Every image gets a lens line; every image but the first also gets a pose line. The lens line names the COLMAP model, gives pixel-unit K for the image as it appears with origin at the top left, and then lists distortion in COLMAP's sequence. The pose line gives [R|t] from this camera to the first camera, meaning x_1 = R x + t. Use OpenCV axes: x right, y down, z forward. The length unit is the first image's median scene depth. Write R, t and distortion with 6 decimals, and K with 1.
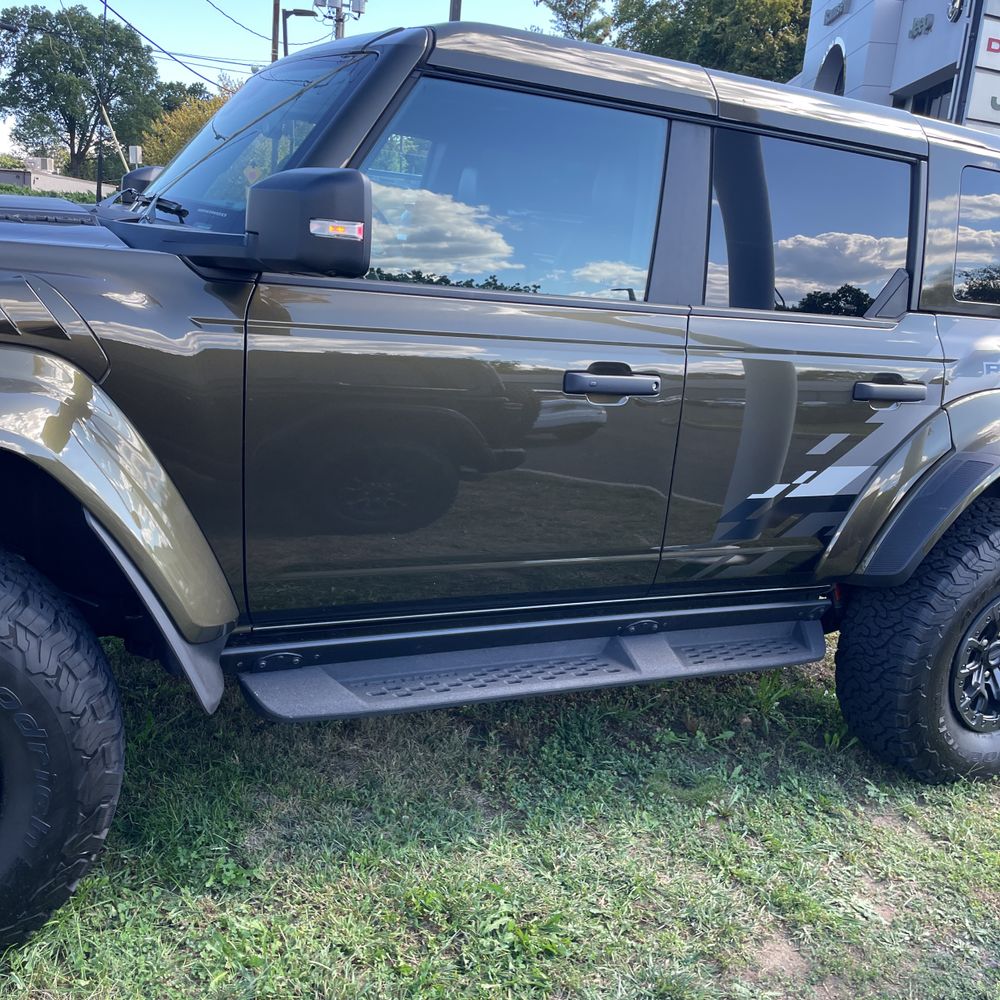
lens RADIAL K [[1015.2, 0, 503.9], [0, 1015.2, 490.5], [0, 0, 1]] dist [0.031418, 0.000000]
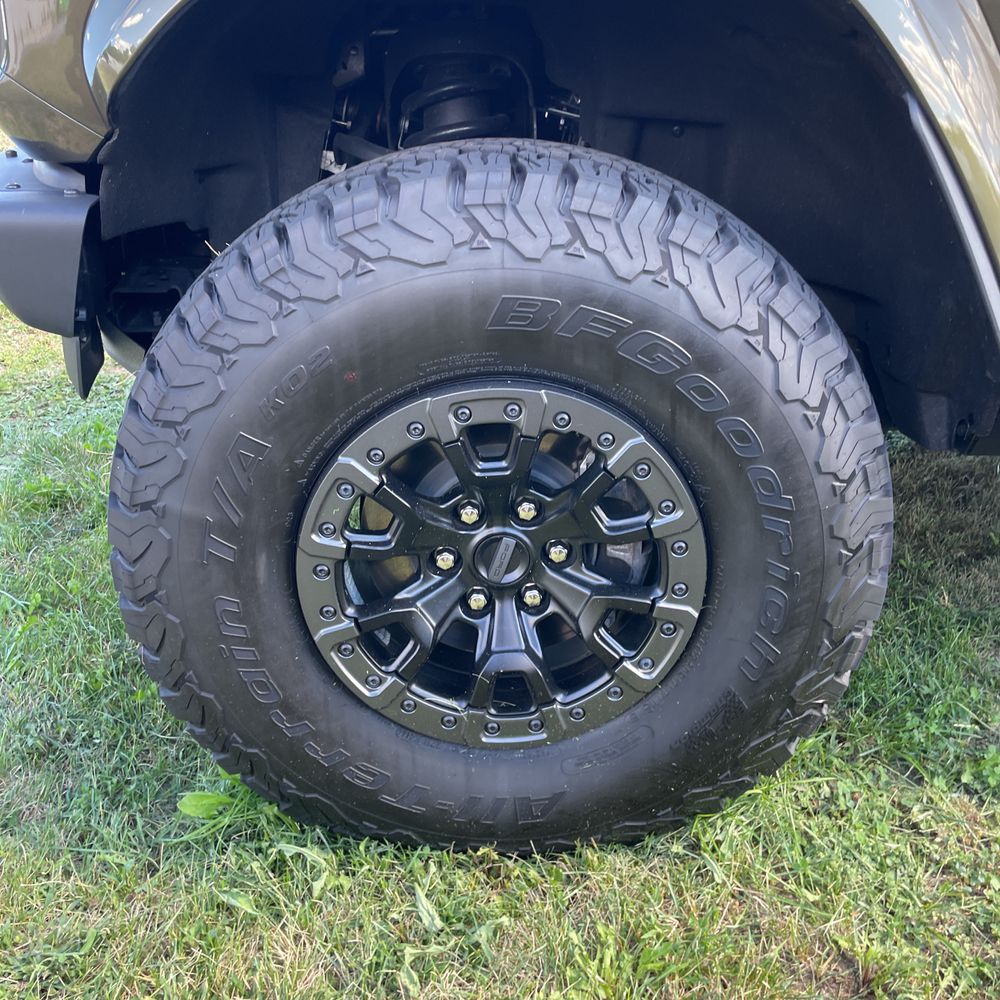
lens RADIAL K [[1015.2, 0, 499.2], [0, 1015.2, 476.2], [0, 0, 1]] dist [0.031418, 0.000000]
pose [[0.887290, 0.082270, -0.453815, -0.231846], [-0.025812, 0.991278, 0.129237, 0.103705], [0.460489, -0.102957, 0.881674, 0.273014]]
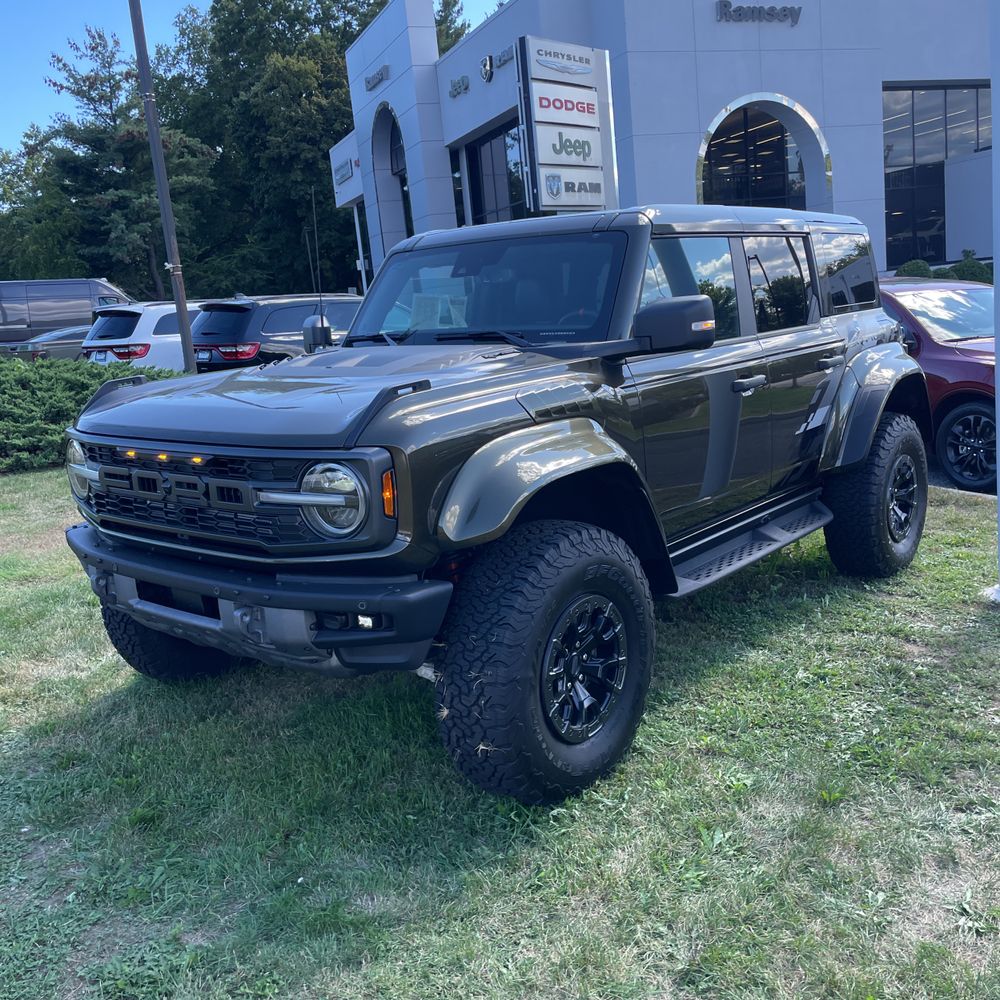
lens RADIAL K [[1015.2, 0, 492.6], [0, 1015.2, 485.0], [0, 0, 1]] dist [0.031418, 0.000000]
pose [[0.902045, -0.238293, 0.359904, -0.930358], [0.257325, 0.966311, -0.005150, -0.035125], [-0.346553, 0.097258, 0.932975, -0.481575]]
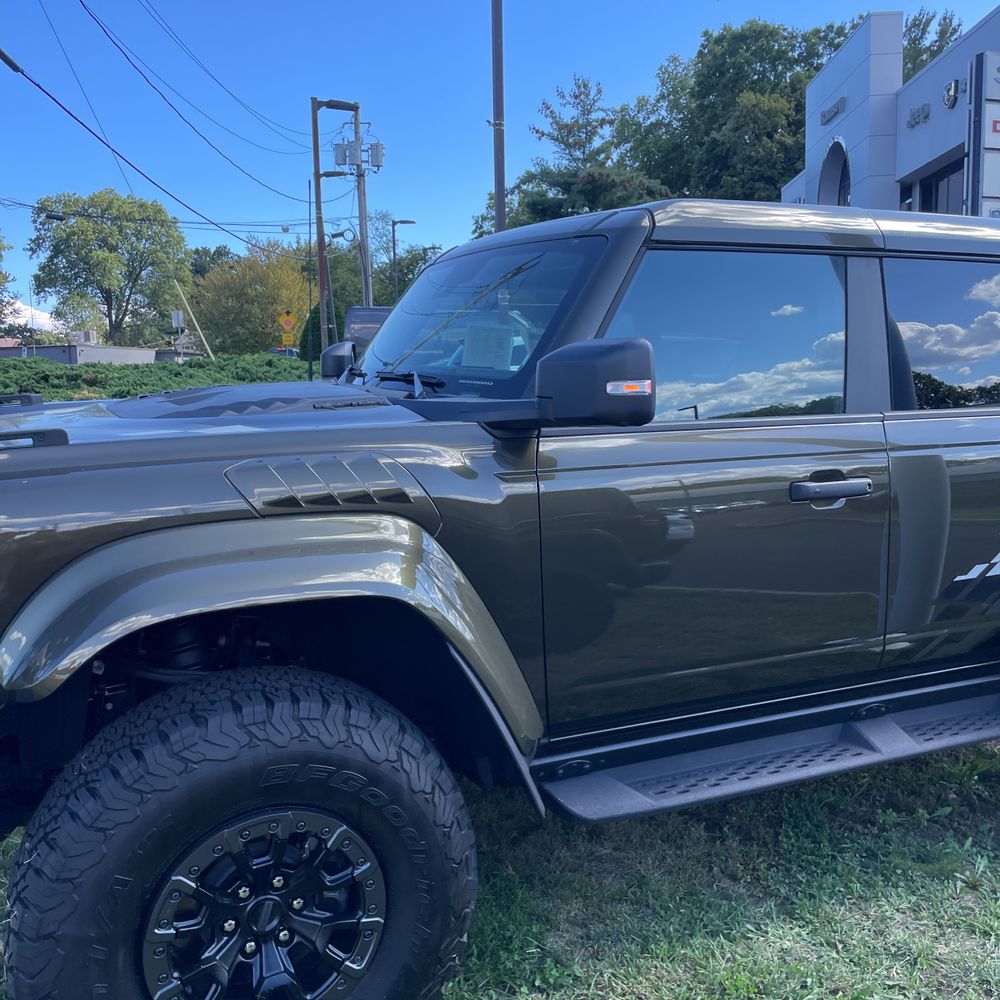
lens RADIAL K [[1015.2, 0, 498.8], [0, 1015.2, 489.2], [0, 0, 1]] dist [0.031418, 0.000000]
pose [[0.993678, -0.105595, -0.038127, -0.197743], [0.100580, 0.988198, -0.115531, -0.011875], [0.049877, 0.110966, 0.992572, -0.121197]]
